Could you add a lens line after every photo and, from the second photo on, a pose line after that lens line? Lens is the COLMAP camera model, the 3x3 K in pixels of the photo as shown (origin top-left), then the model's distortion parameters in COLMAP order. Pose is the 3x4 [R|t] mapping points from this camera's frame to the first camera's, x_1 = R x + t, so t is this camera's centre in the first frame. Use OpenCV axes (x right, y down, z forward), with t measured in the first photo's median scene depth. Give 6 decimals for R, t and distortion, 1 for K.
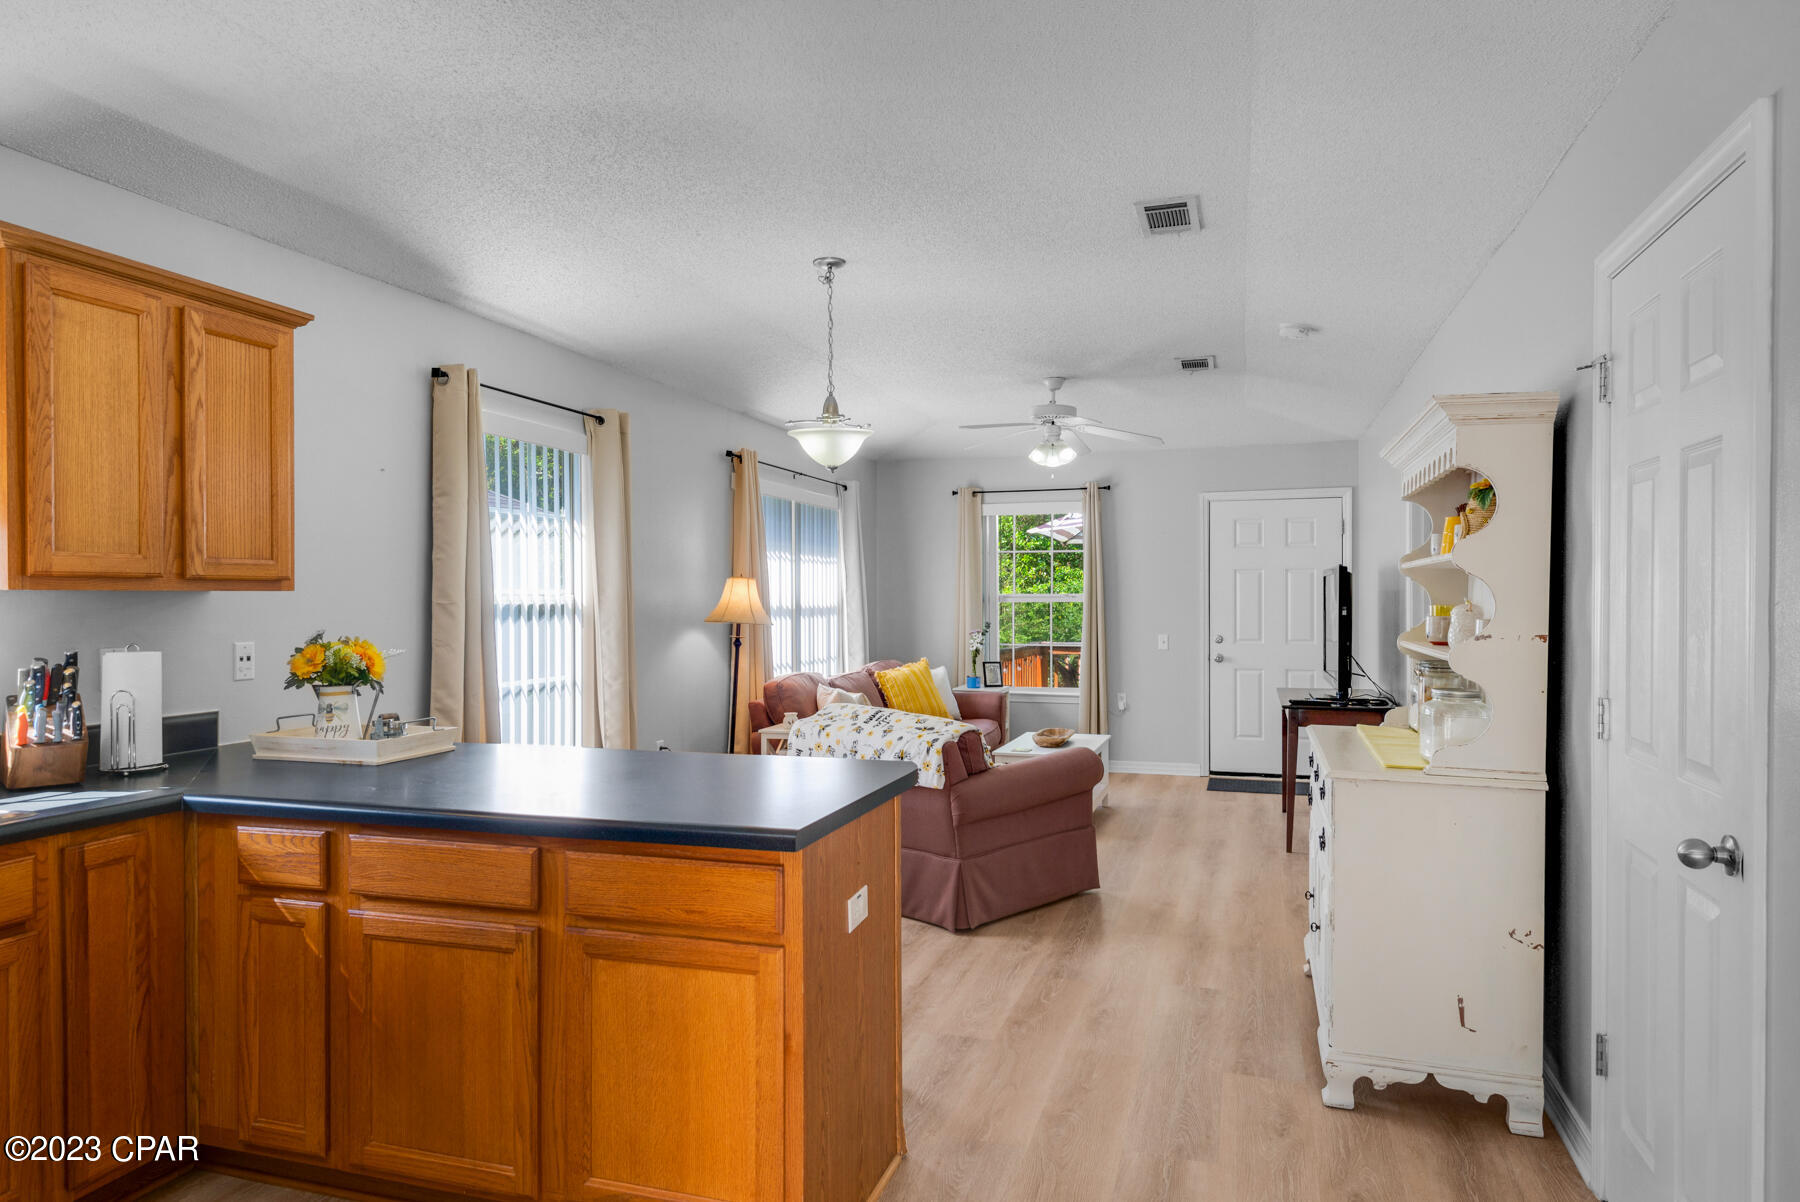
lens RADIAL K [[1090.6, 0, 893.3], [0, 1090.6, 604.6], [0, 0, 1]] dist [0.037039, -0.028986]
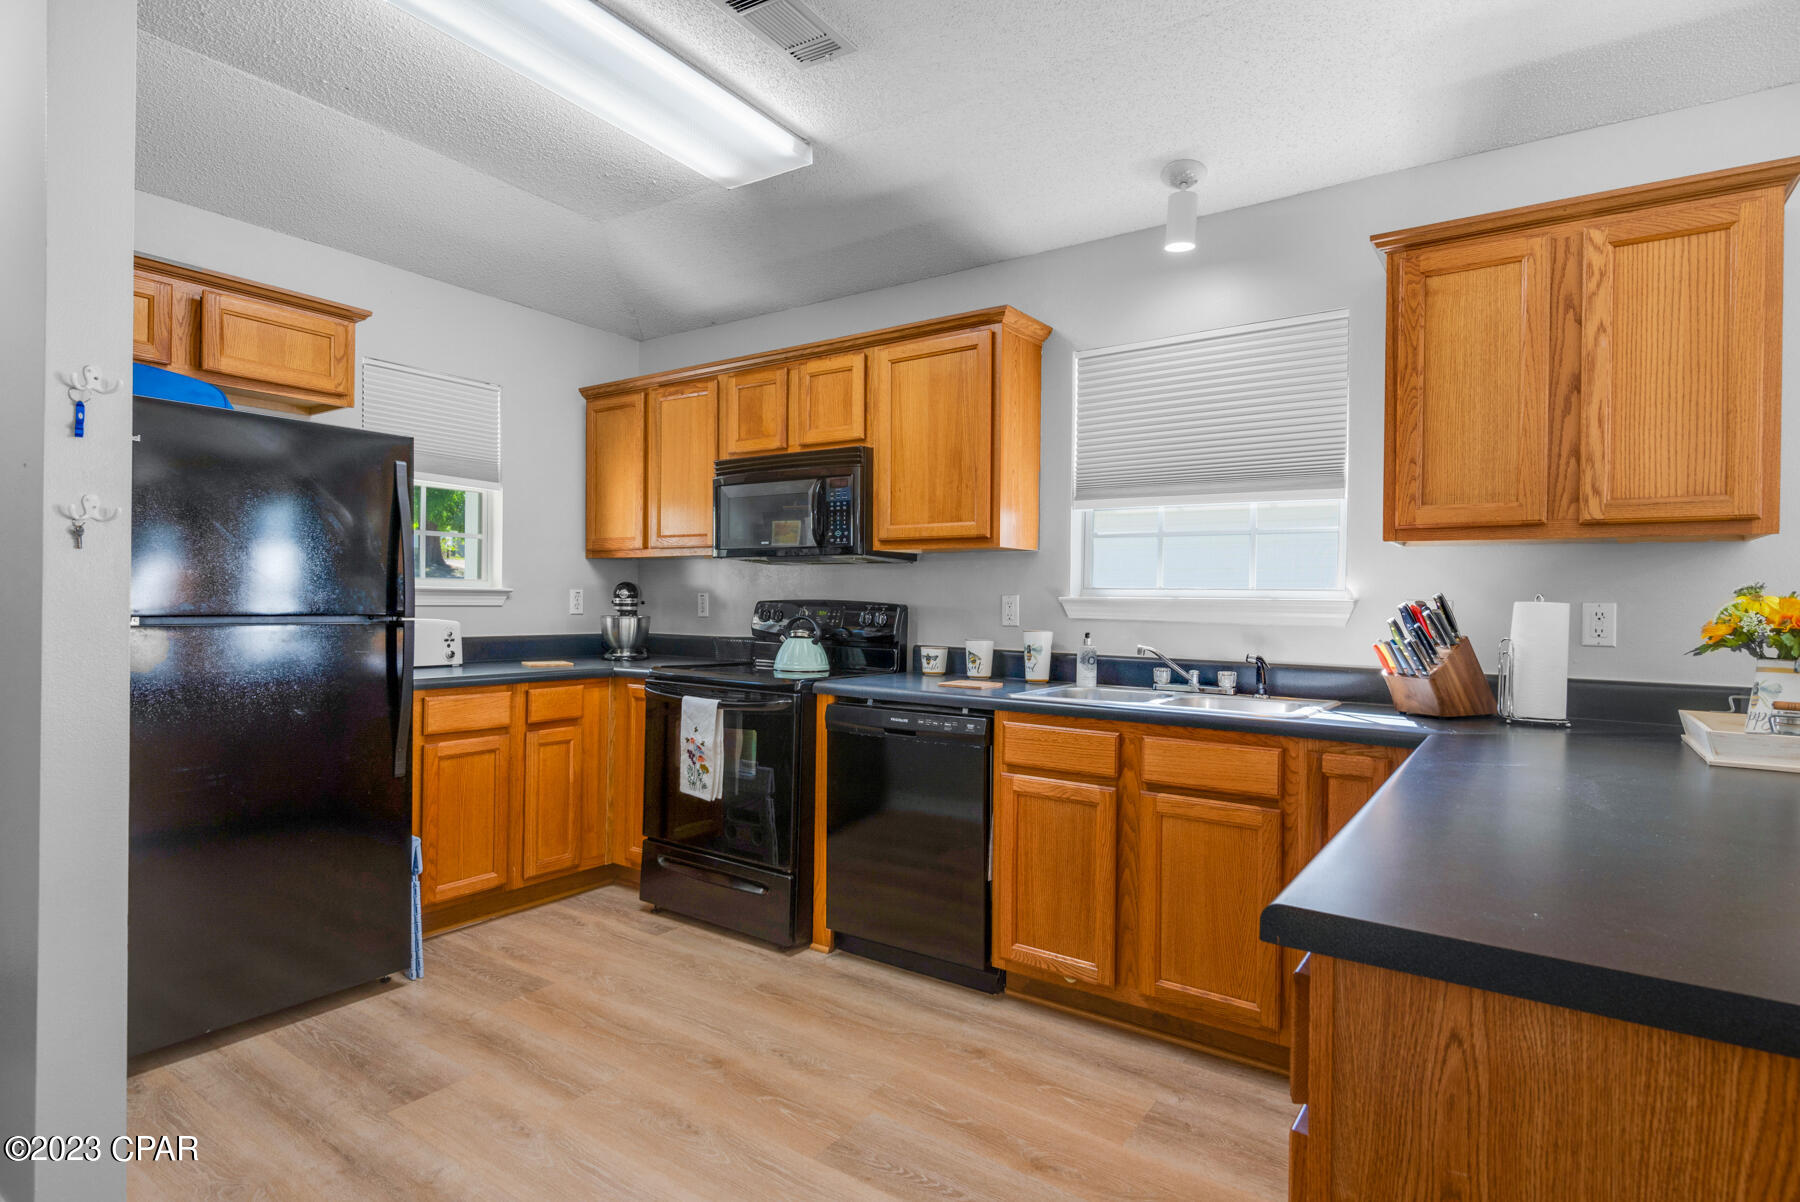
lens RADIAL K [[917.6, 0, 897.9], [0, 917.6, 603.9], [0, 0, 1]] dist [0.033760, -0.028919]
pose [[-0.290967, 0.003320, -0.956727, 0.171959], [-0.020120, 0.999752, 0.009589, 0.030565], [0.956522, 0.022039, -0.290827, 0.441607]]
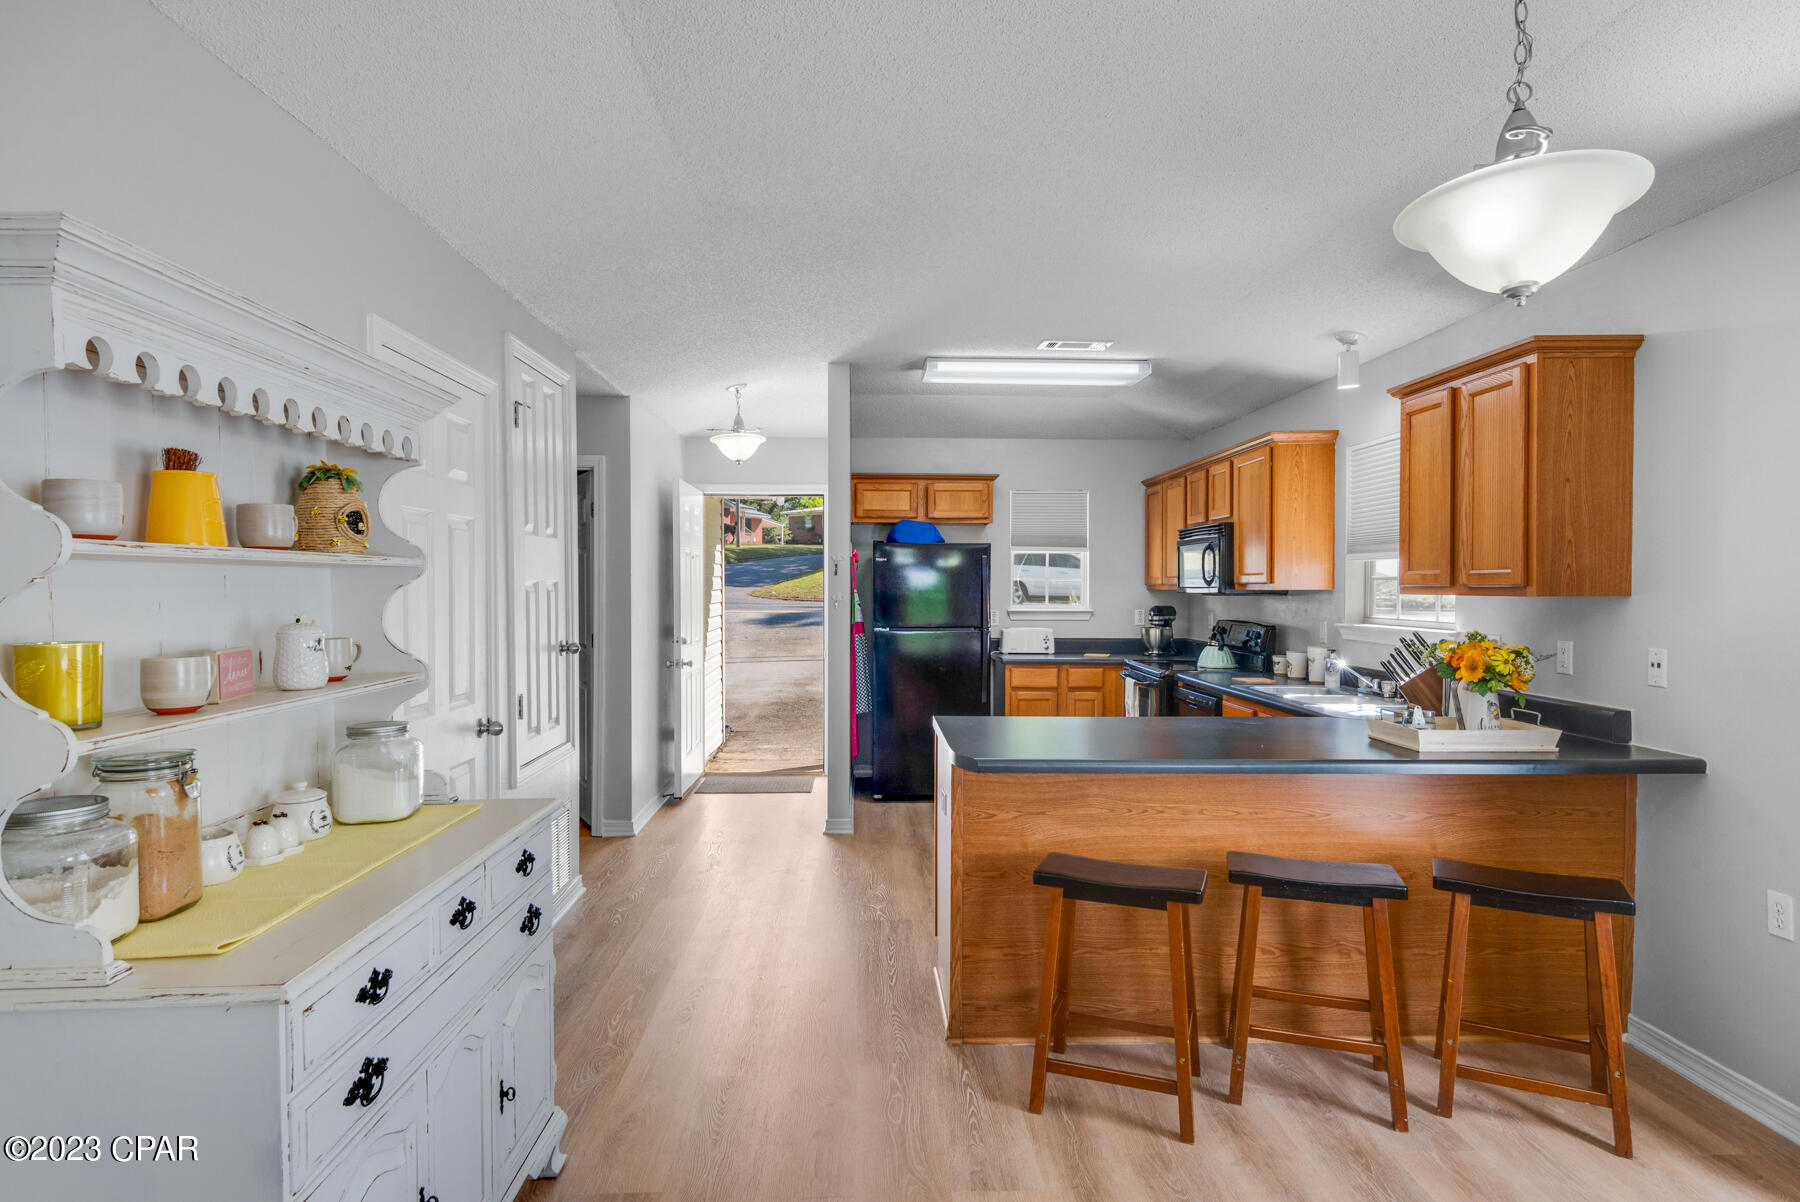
lens RADIAL K [[971.5, 0, 893.1], [0, 971.5, 600.0], [0, 0, 1]] dist [0.029982, -0.020370]
pose [[-0.941496, 0.006303, -0.336965, 0.269824], [-0.001332, 0.999748, 0.022424, -0.021406], [0.337021, 0.021561, -0.941250, 1.226594]]
